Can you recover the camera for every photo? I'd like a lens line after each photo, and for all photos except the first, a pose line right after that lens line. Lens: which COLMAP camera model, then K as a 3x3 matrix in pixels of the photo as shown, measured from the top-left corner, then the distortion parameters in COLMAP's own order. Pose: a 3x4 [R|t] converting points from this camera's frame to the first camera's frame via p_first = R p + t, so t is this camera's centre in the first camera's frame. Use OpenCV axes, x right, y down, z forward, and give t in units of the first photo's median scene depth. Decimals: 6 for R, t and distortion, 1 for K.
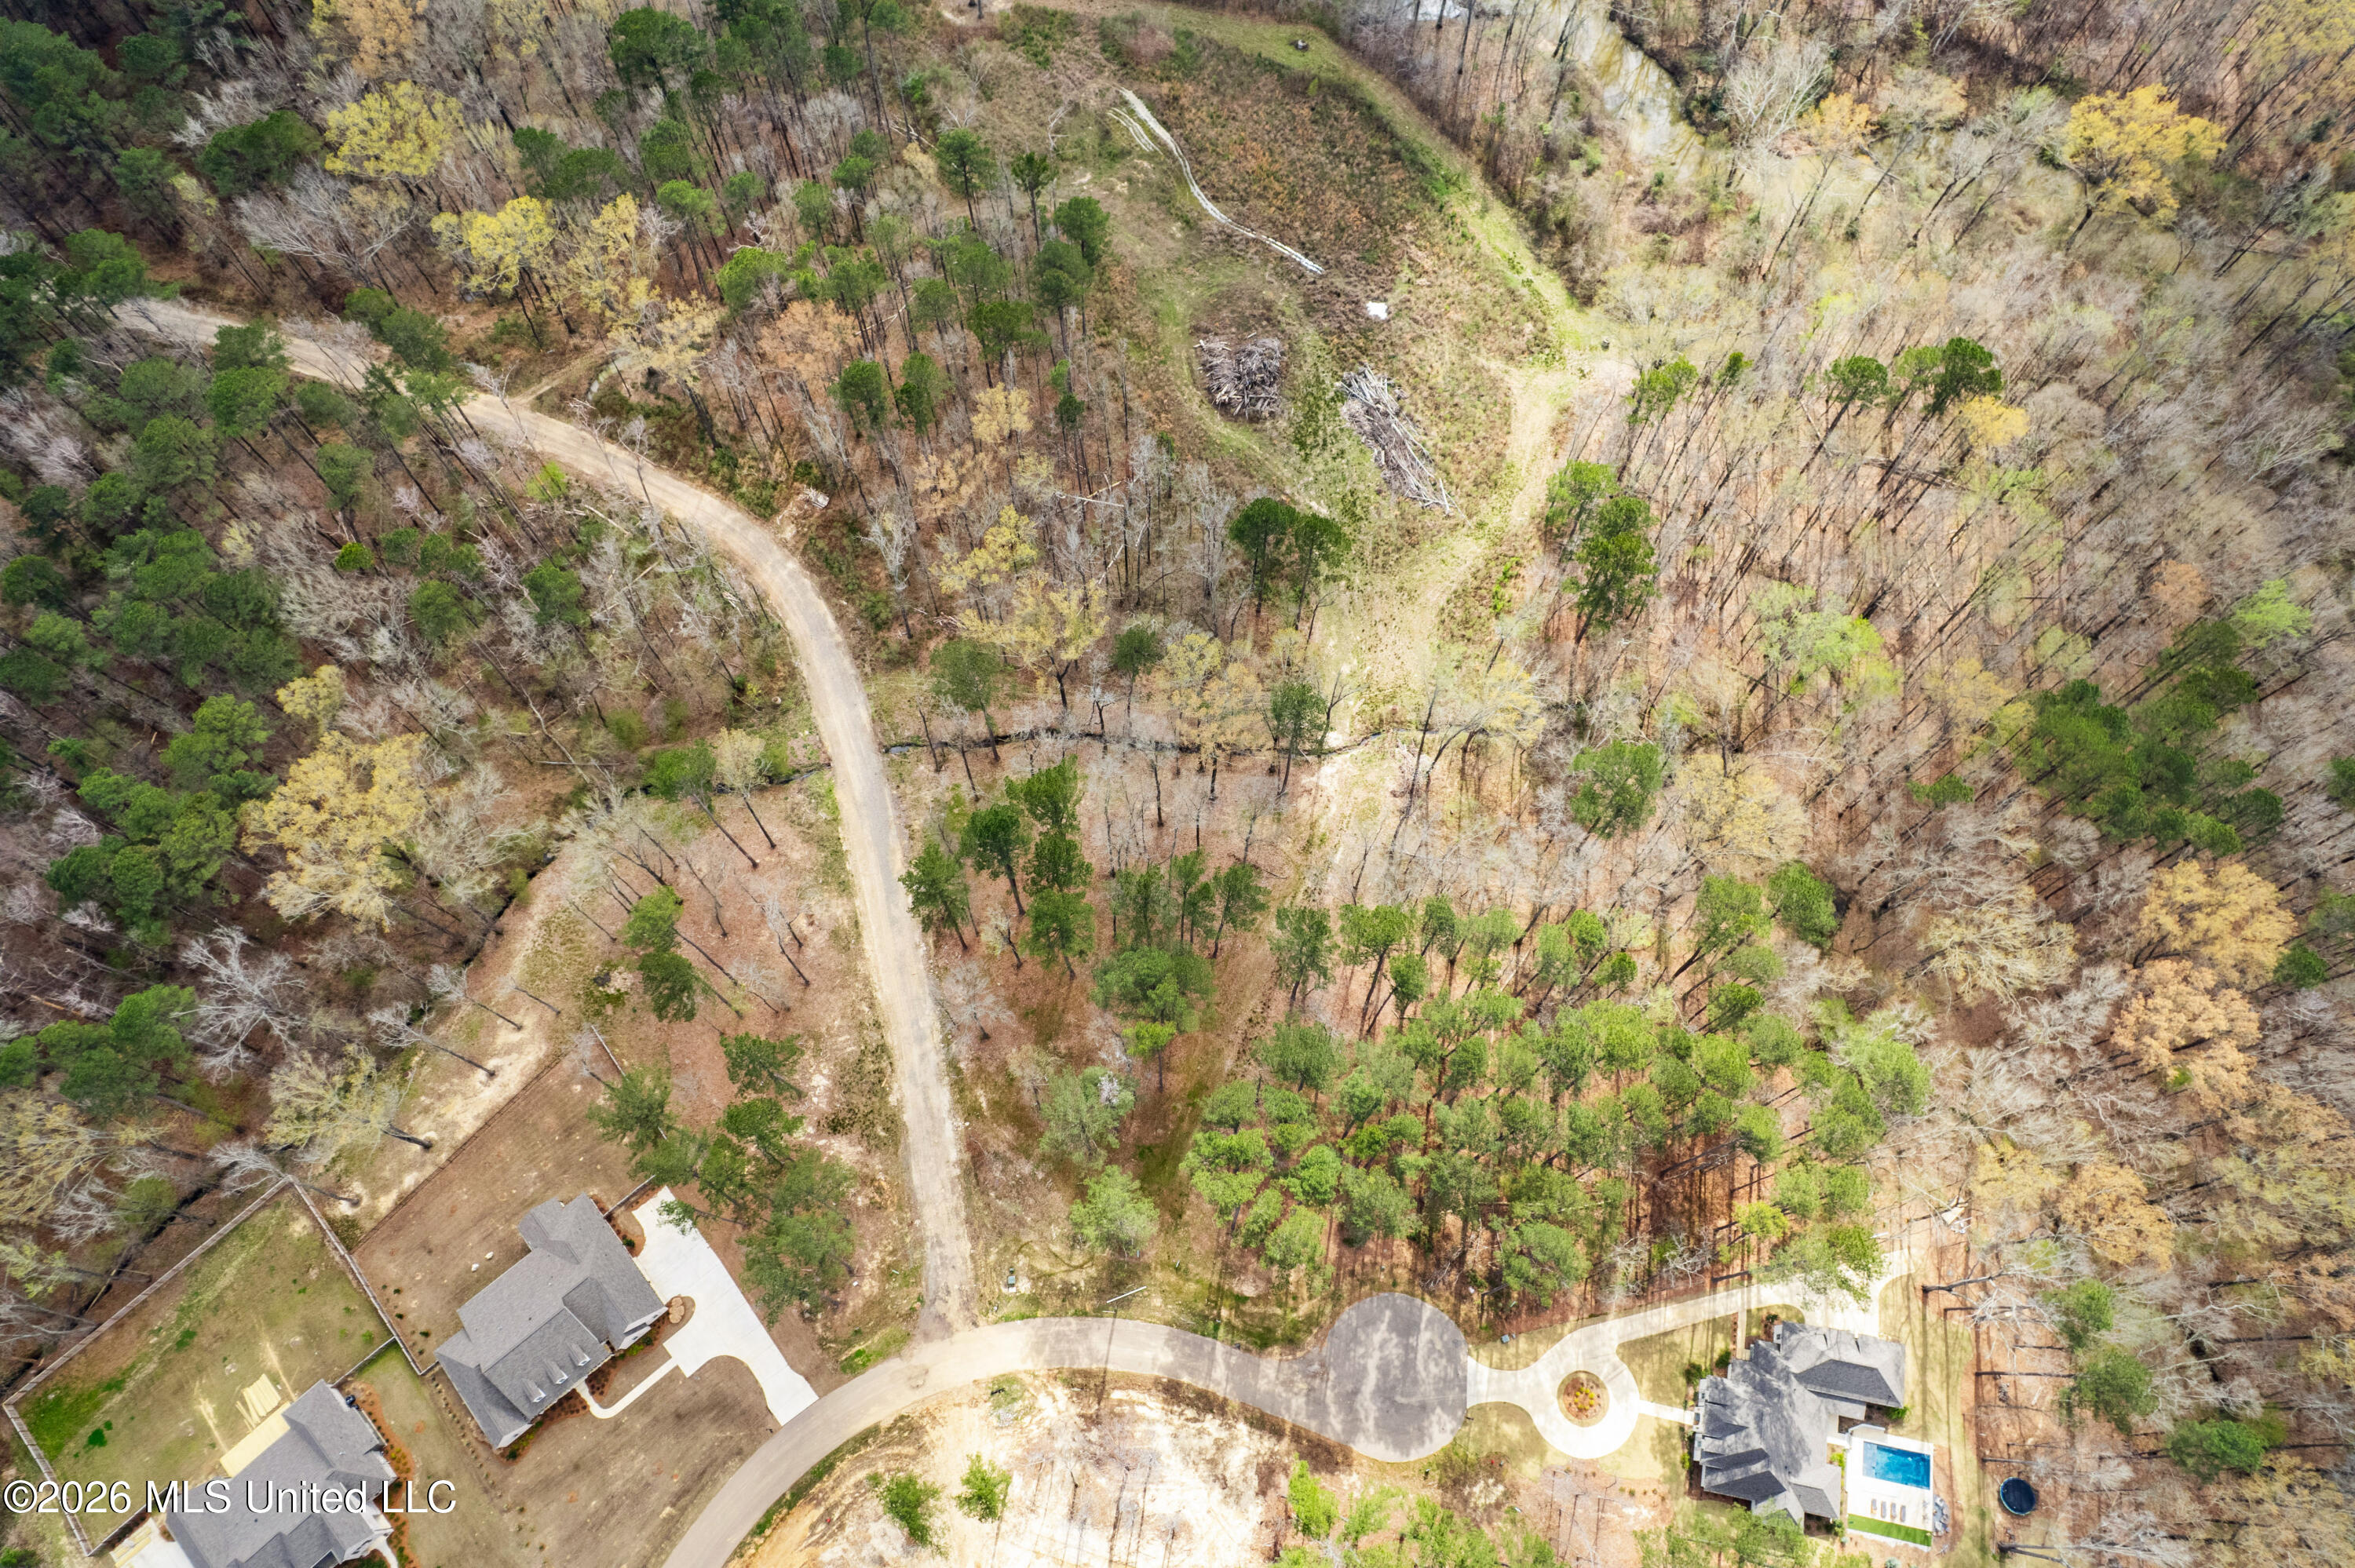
lens RADIAL K [[1434.1, 0, 1177.5], [0, 1434.1, 784.0], [0, 0, 1]] dist [-0.040552, -0.001420]
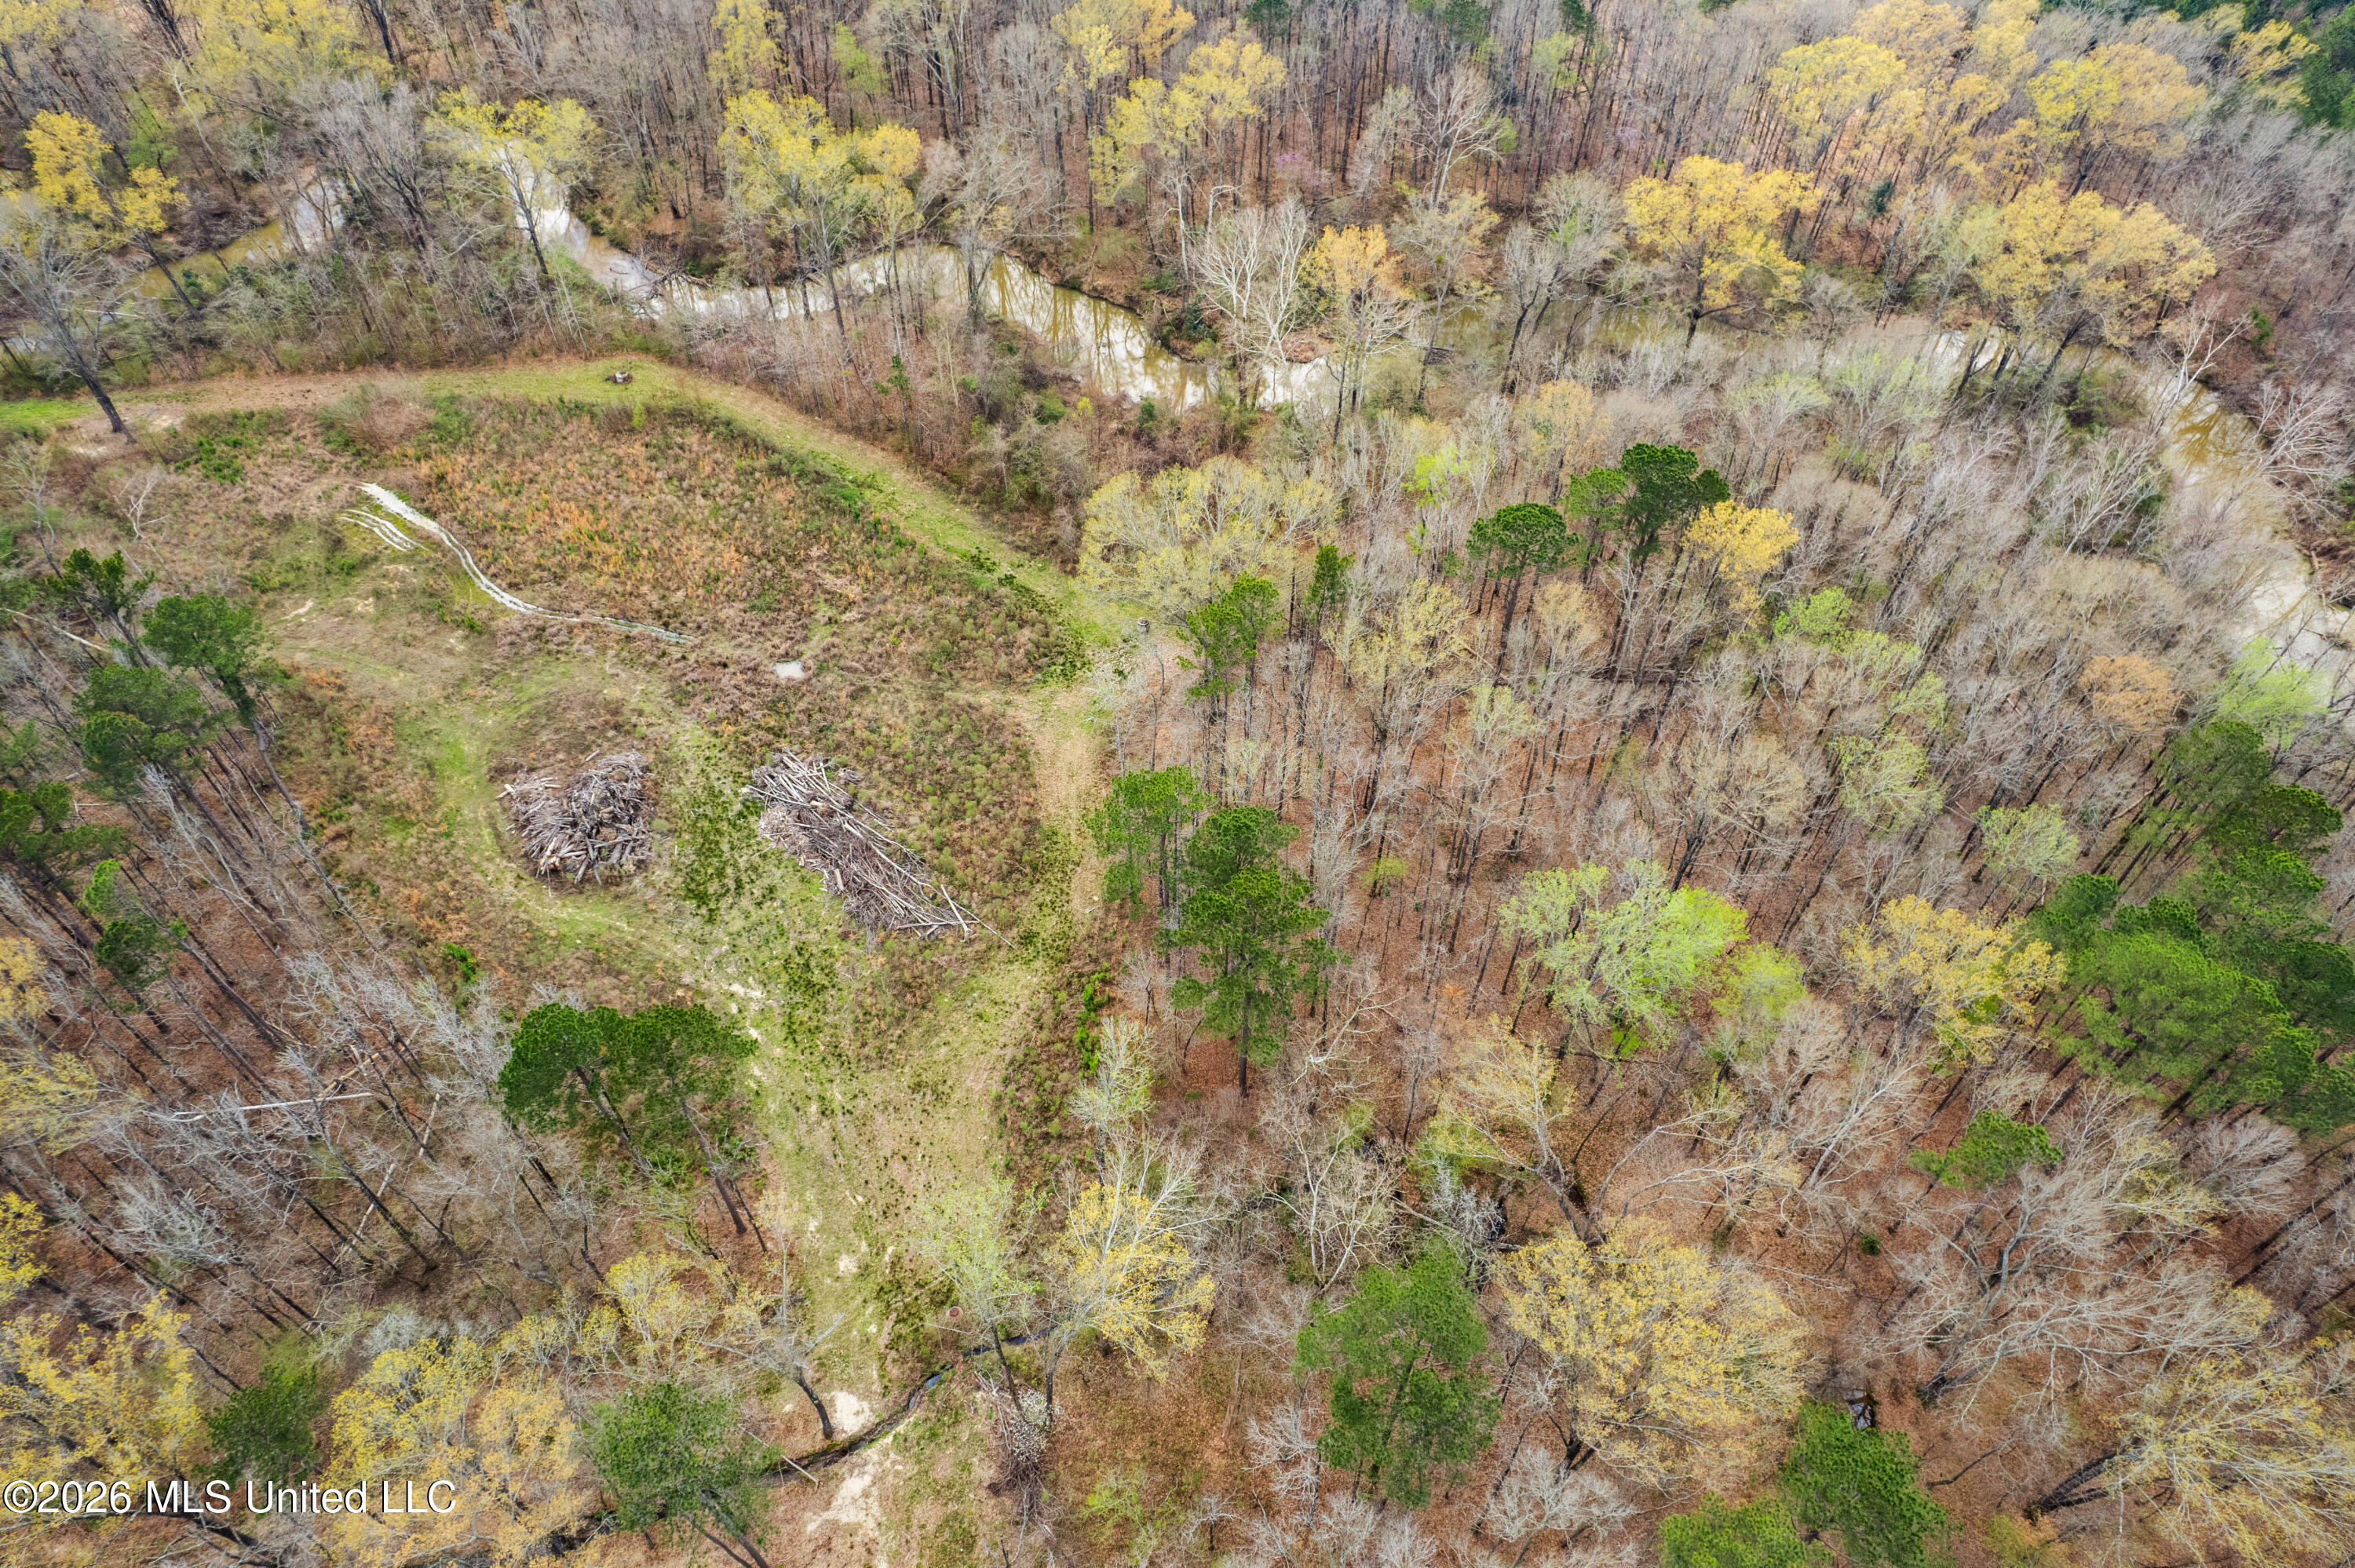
lens RADIAL K [[1434.1, 0, 1177.5], [0, 1434.1, 784.0], [0, 0, 1]] dist [-0.040552, -0.001420]
pose [[0.939739, -0.259541, 0.222550, 0.148612], [0.318541, 0.901099, -0.294199, -0.043810], [-0.124183, 0.347361, 0.929472, 0.404704]]
